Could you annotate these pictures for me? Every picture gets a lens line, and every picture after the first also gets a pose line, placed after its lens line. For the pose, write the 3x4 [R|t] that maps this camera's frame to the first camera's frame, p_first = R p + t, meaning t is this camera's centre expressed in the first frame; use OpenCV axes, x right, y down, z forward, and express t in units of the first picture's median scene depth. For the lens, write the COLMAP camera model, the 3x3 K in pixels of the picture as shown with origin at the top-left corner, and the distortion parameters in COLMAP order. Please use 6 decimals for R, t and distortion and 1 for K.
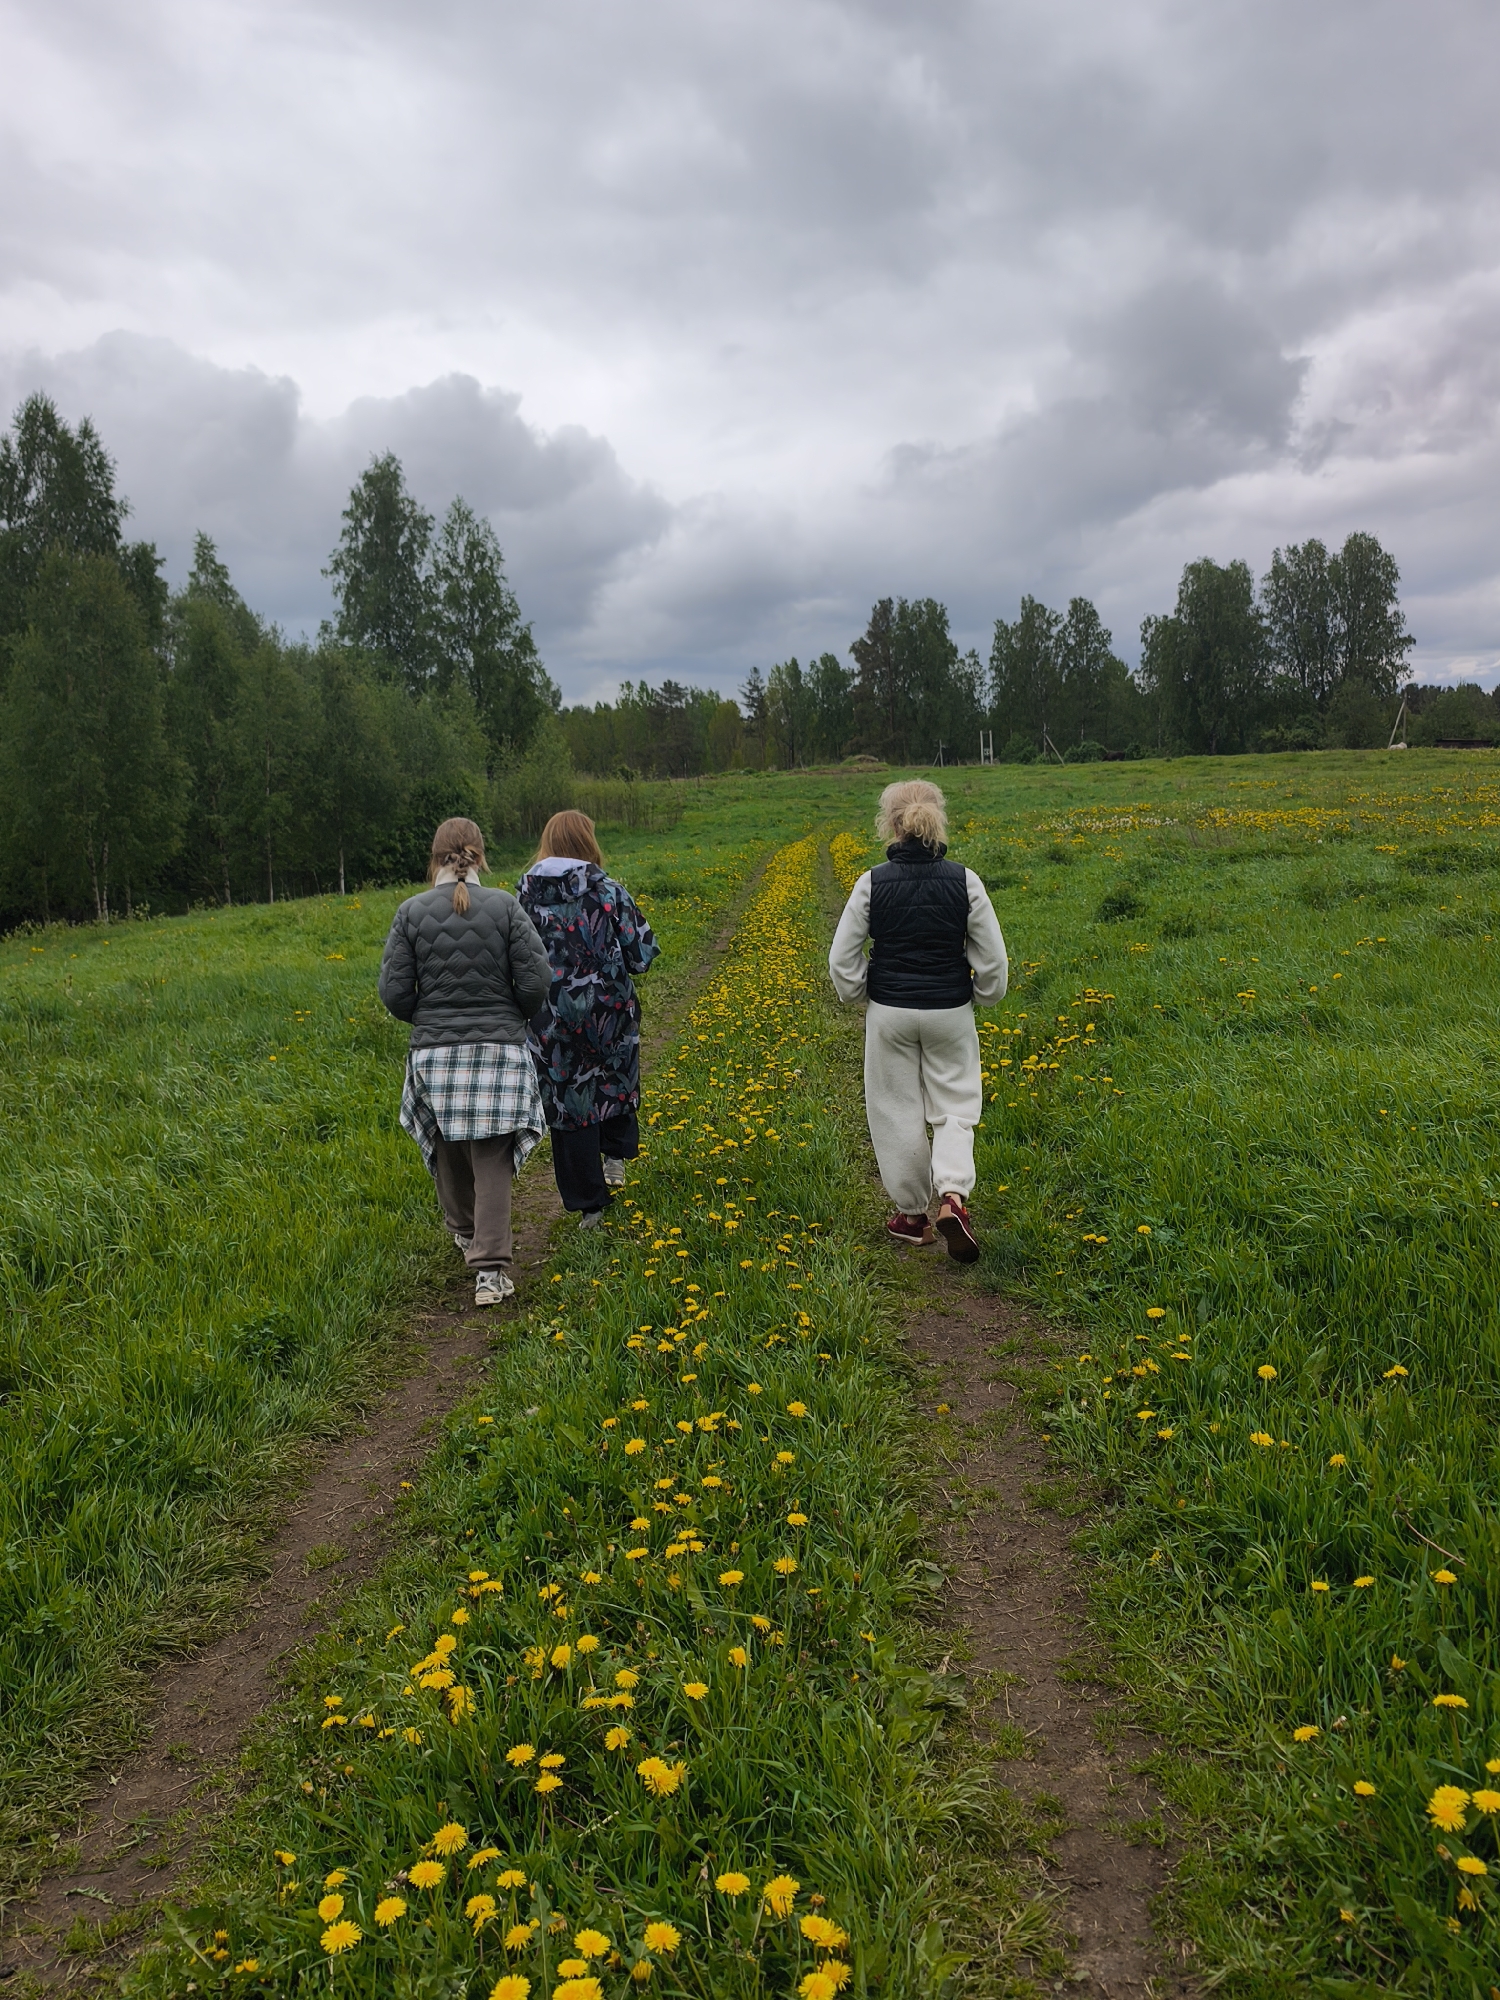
lens RADIAL K [[1627.6, 0, 749.2], [0, 1627.6, 995.5], [0, 0, 1]] dist [0.080058, -0.024505]
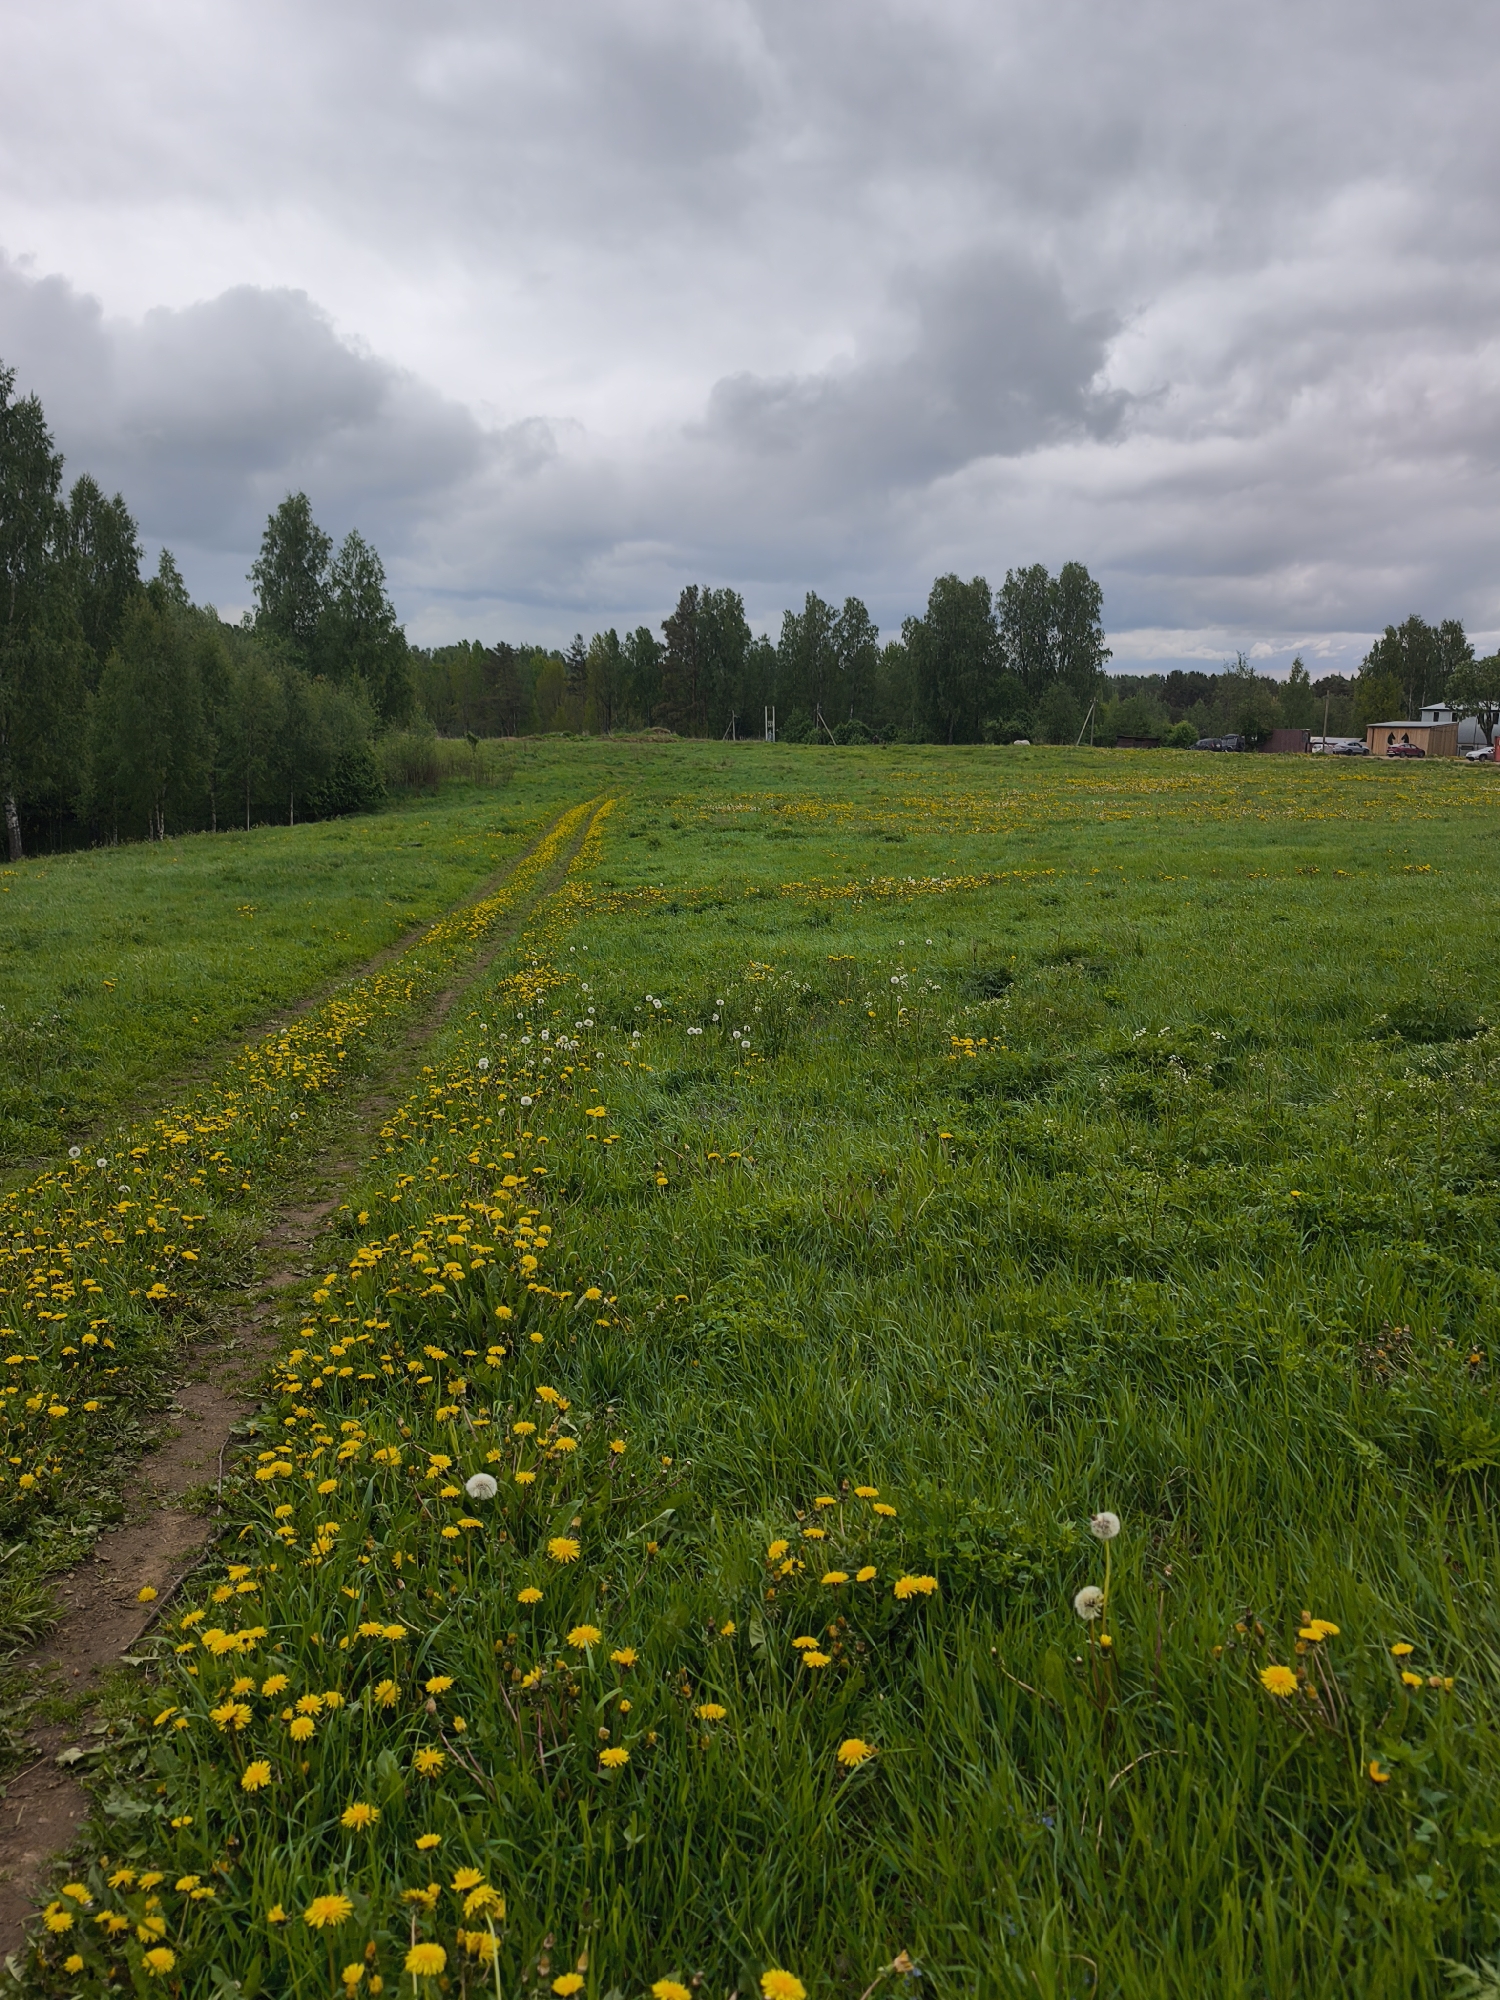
lens RADIAL K [[1627.6, 0, 746.1], [0, 1627.6, 1000.5], [0, 0, 1]] dist [0.080058, -0.024505]
pose [[0.993475, 0.034151, 0.108821, 0.005117], [-0.038220, 0.998638, 0.035522, 0.011839], [-0.107459, -0.039449, 0.993427, -0.197426]]
